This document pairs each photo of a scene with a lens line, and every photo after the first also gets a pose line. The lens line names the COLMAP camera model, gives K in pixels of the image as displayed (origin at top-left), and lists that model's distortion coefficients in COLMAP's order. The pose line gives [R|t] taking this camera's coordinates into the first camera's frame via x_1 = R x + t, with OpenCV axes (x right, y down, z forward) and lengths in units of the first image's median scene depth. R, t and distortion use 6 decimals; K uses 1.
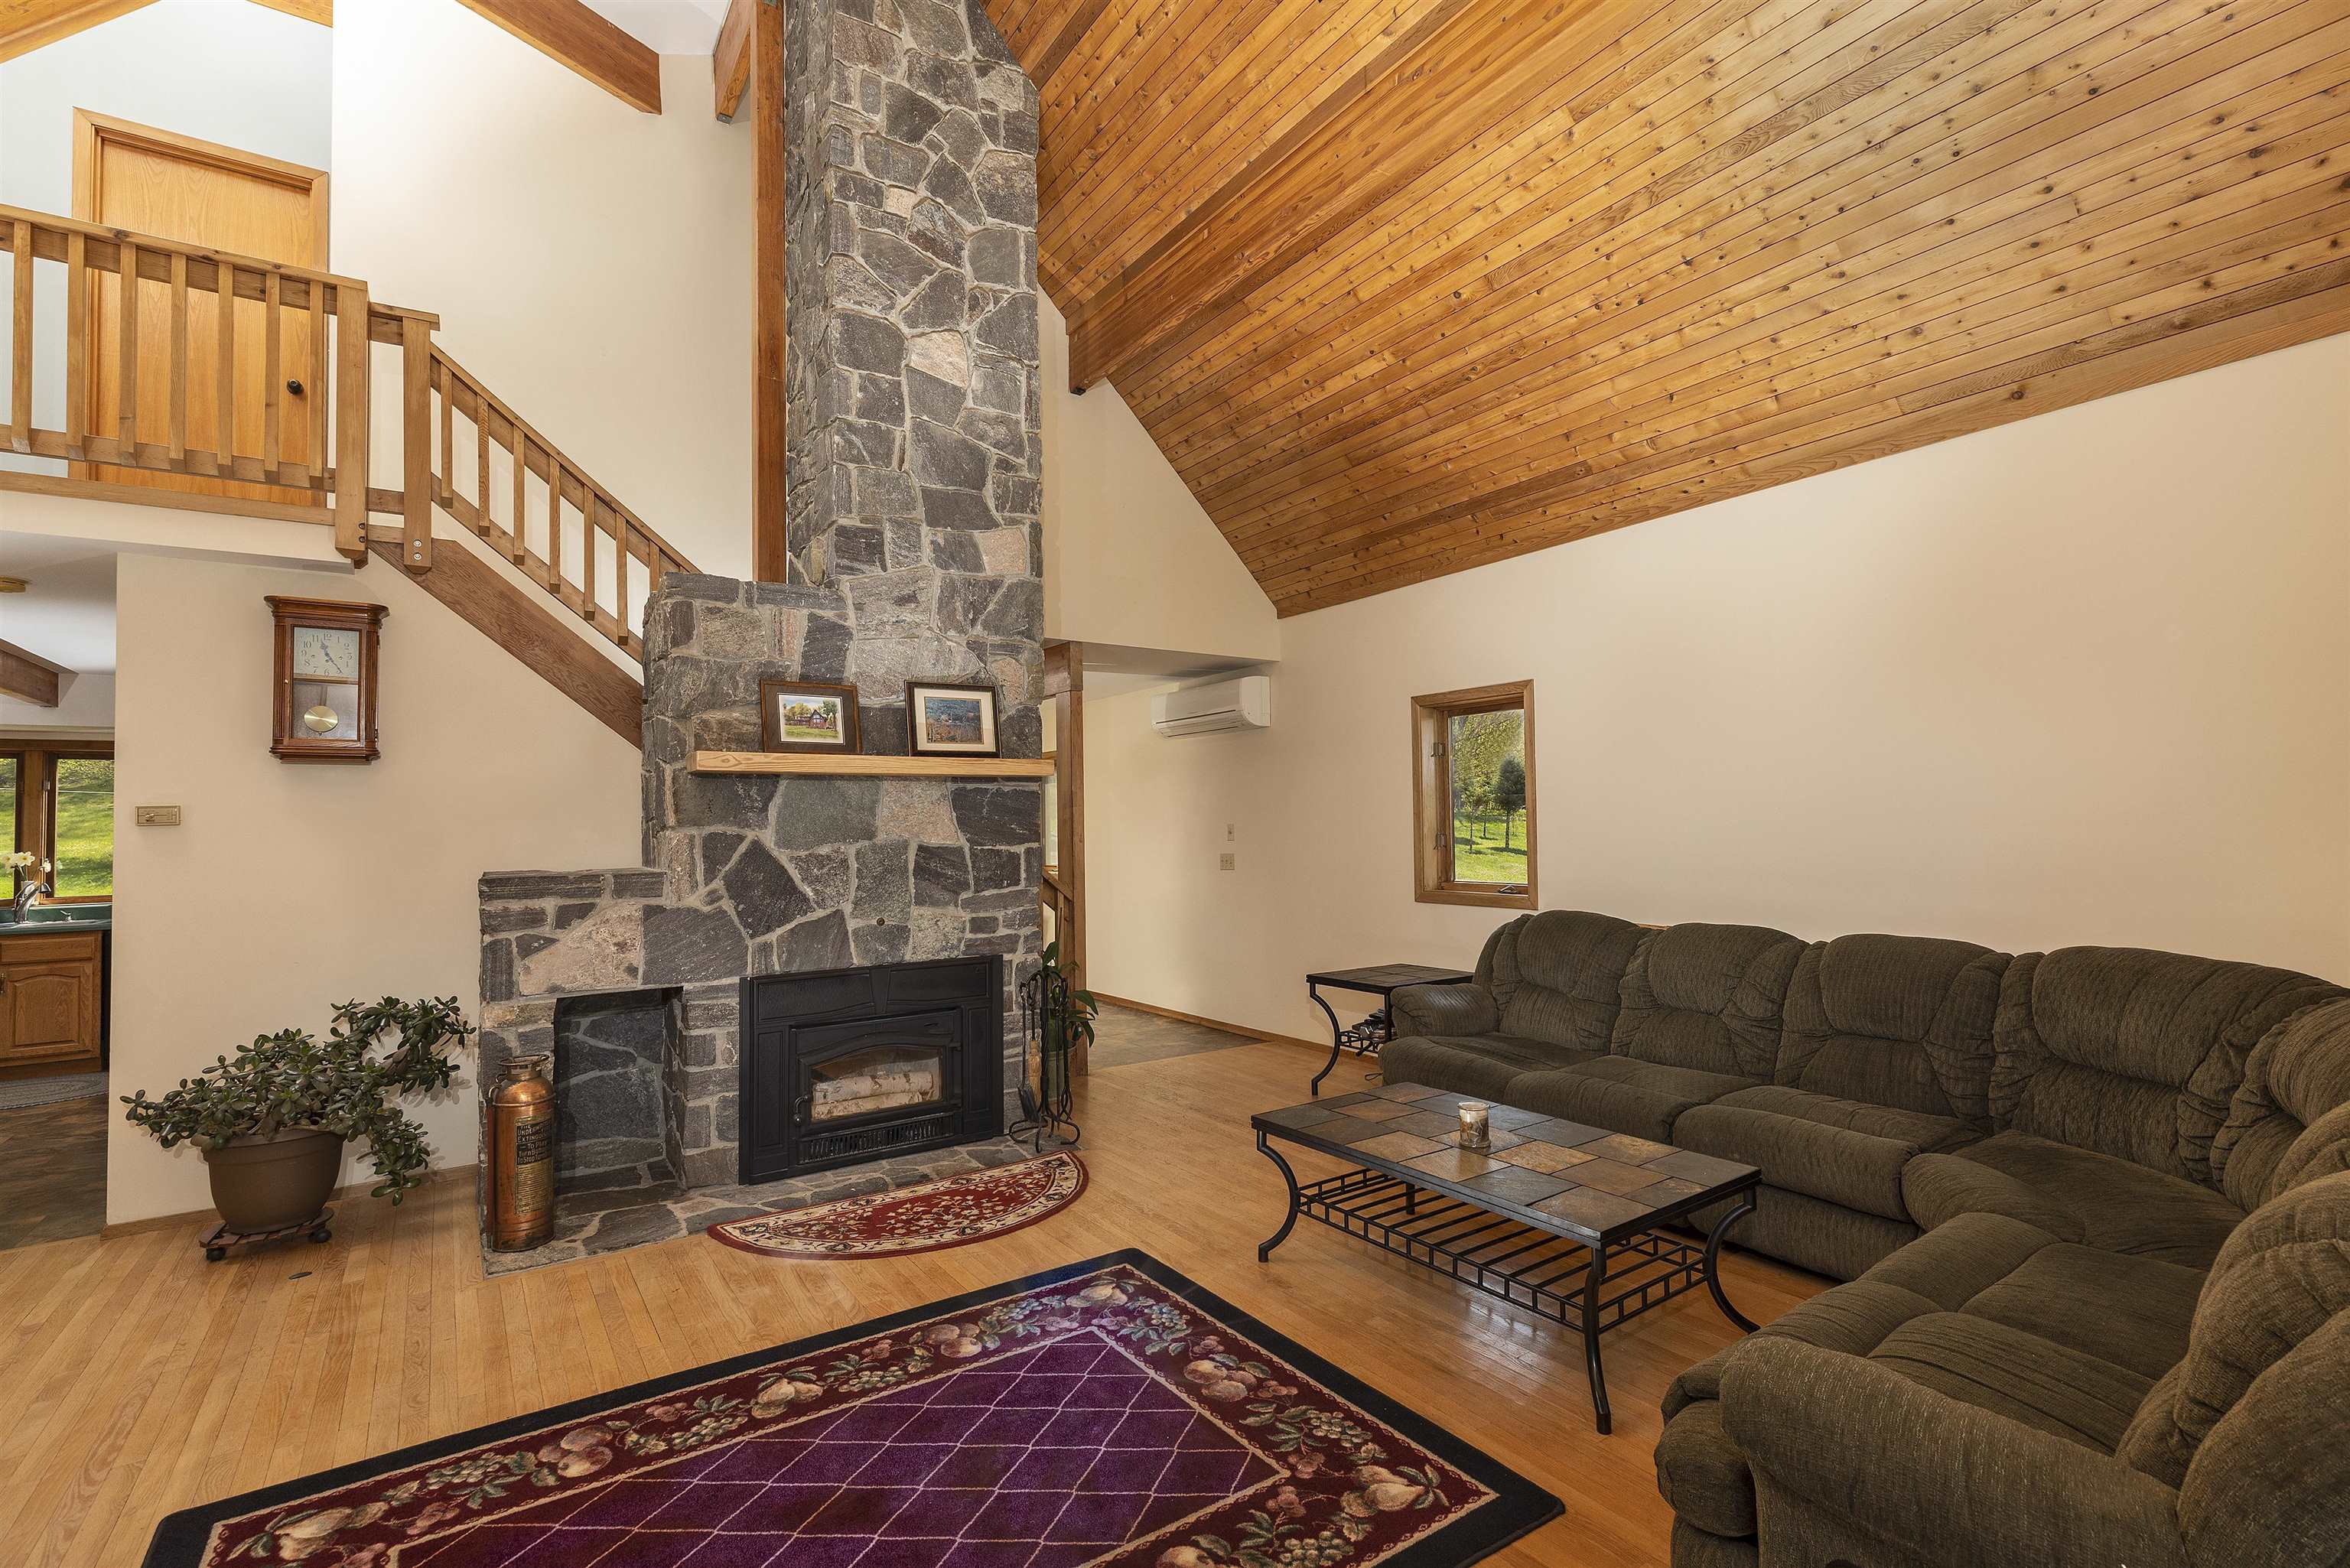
lens RADIAL K [[1081.3, 0, 1212.0], [0, 1081.3, 789.0], [0, 0, 1]] dist [-0.000458, 0.000112]
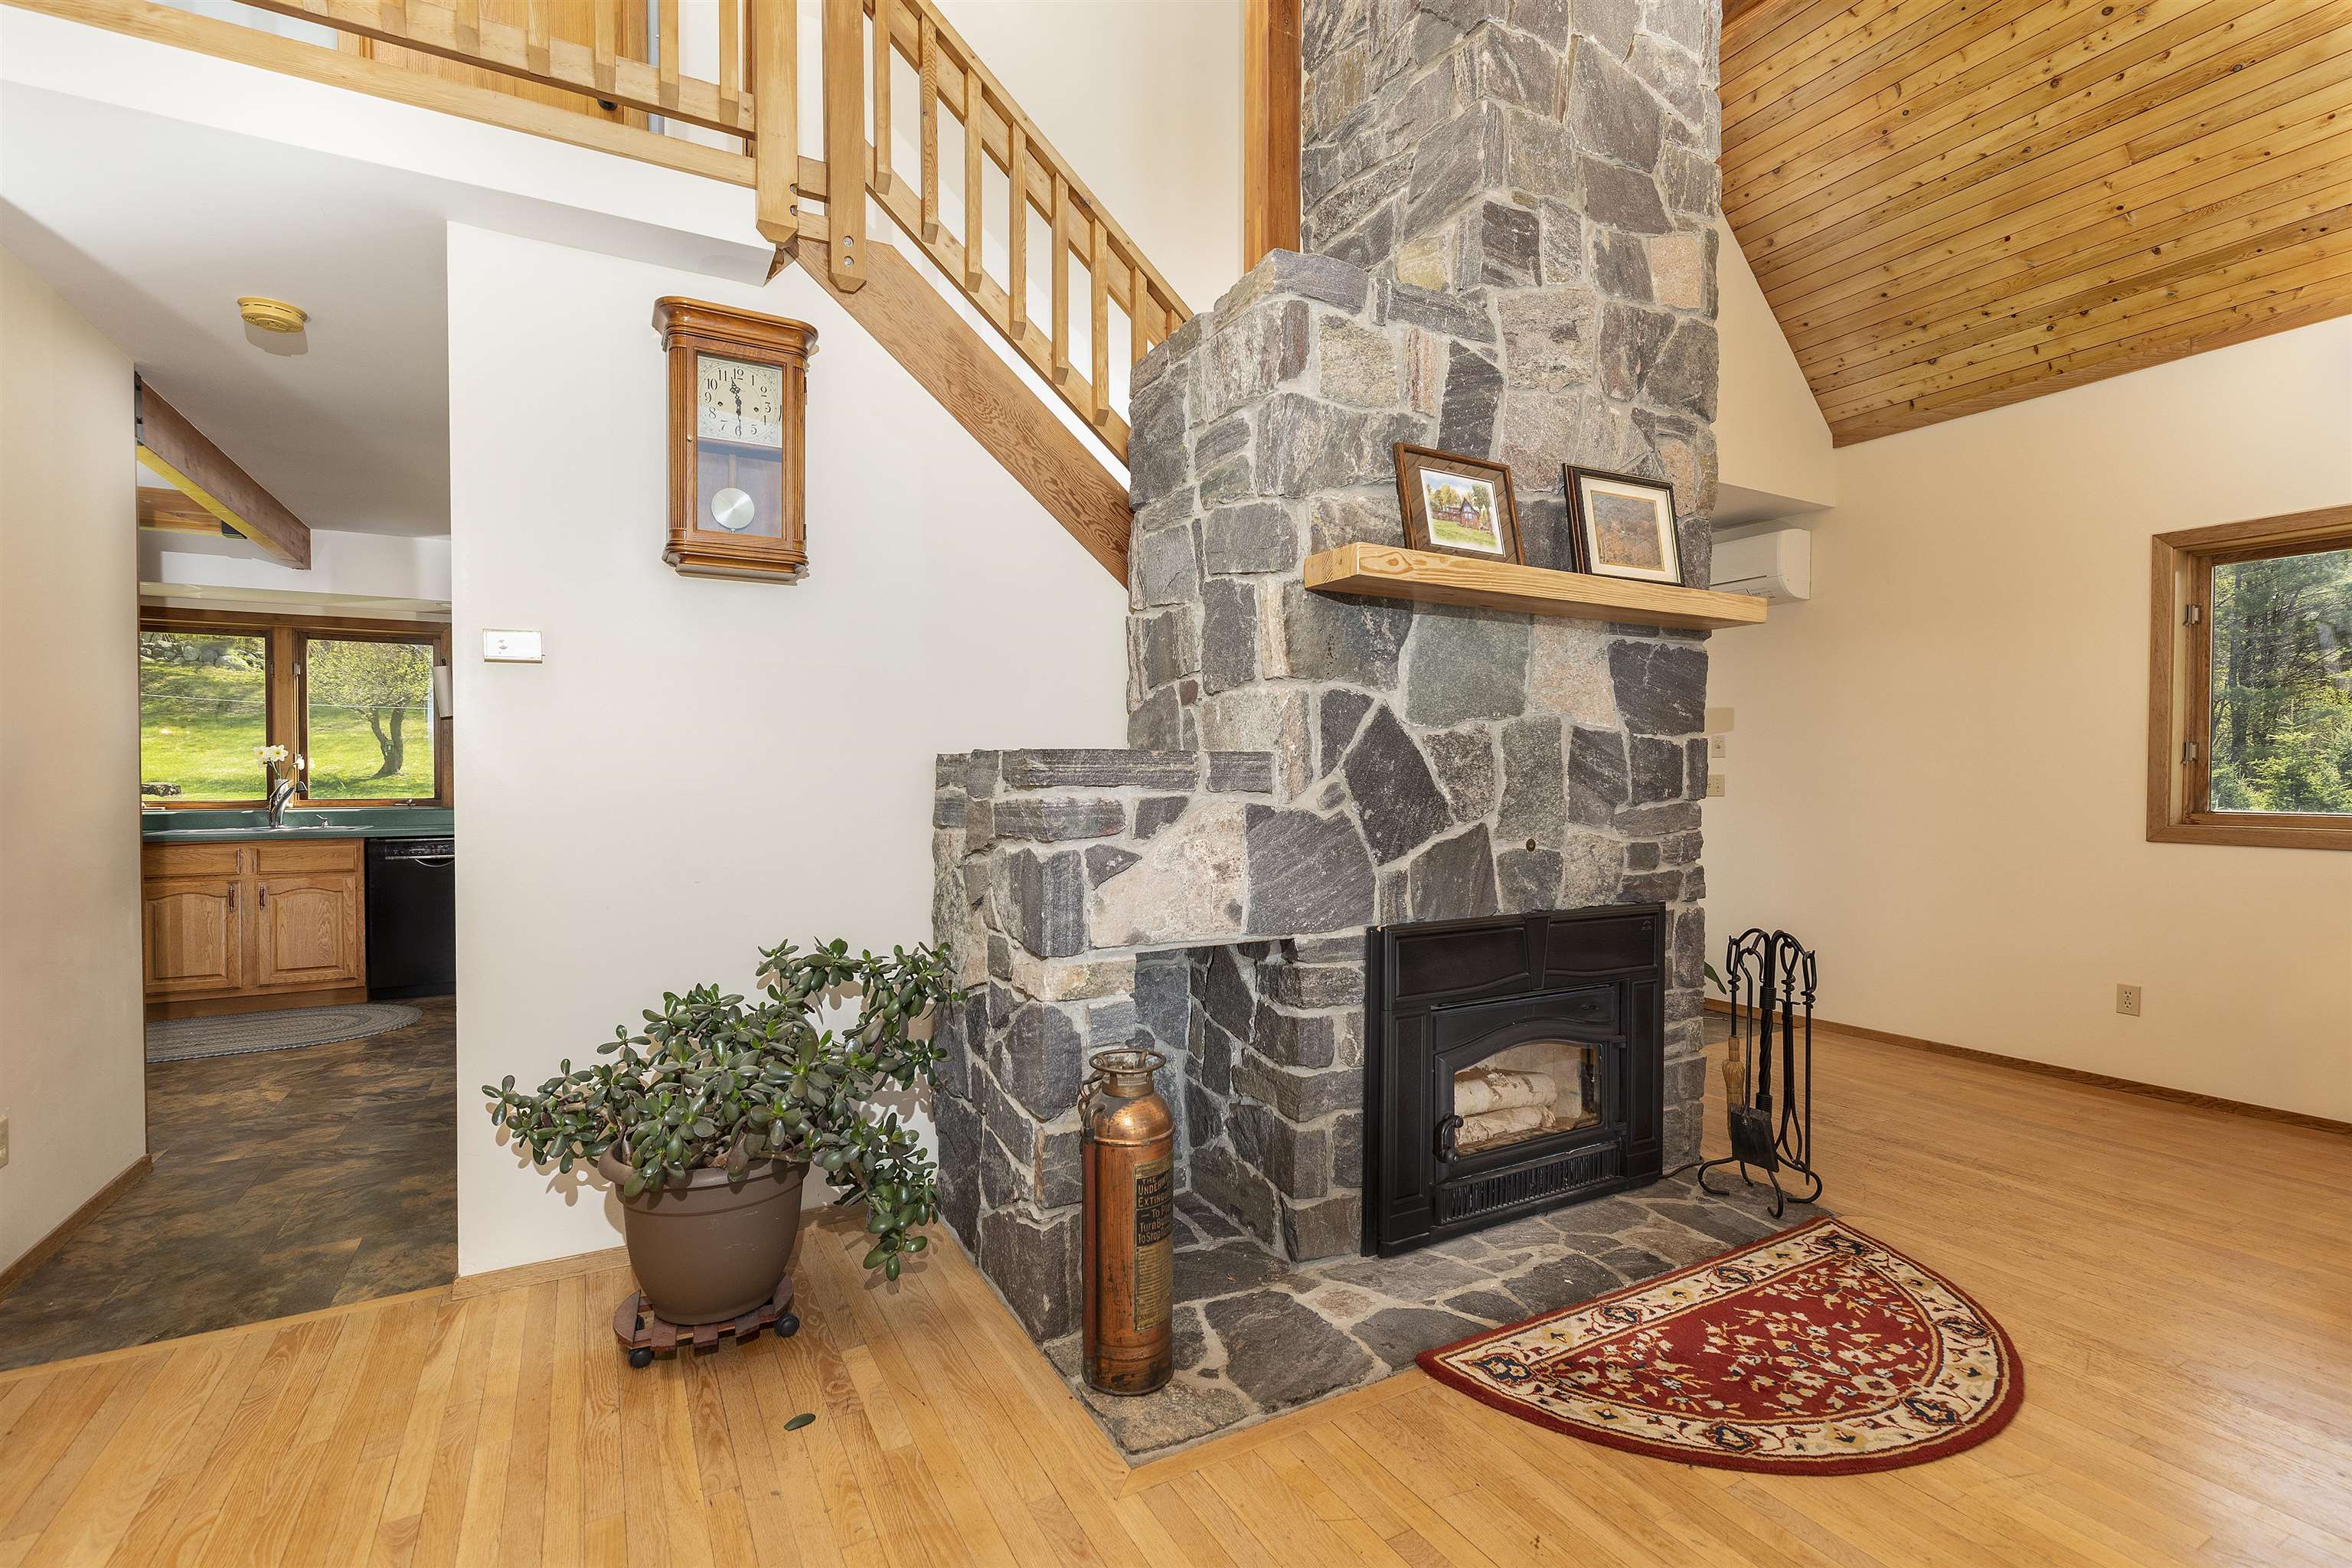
lens RADIAL K [[1072.4, 0, 1181.7], [0, 1072.4, 790.9], [0, 0, 1]] dist [0.002058, -0.000233]
pose [[0.993455, 0.020219, -0.112424, -0.464395], [-0.014562, 0.998597, 0.050920, 0.065482], [0.113296, -0.048950, 0.992355, 0.375444]]
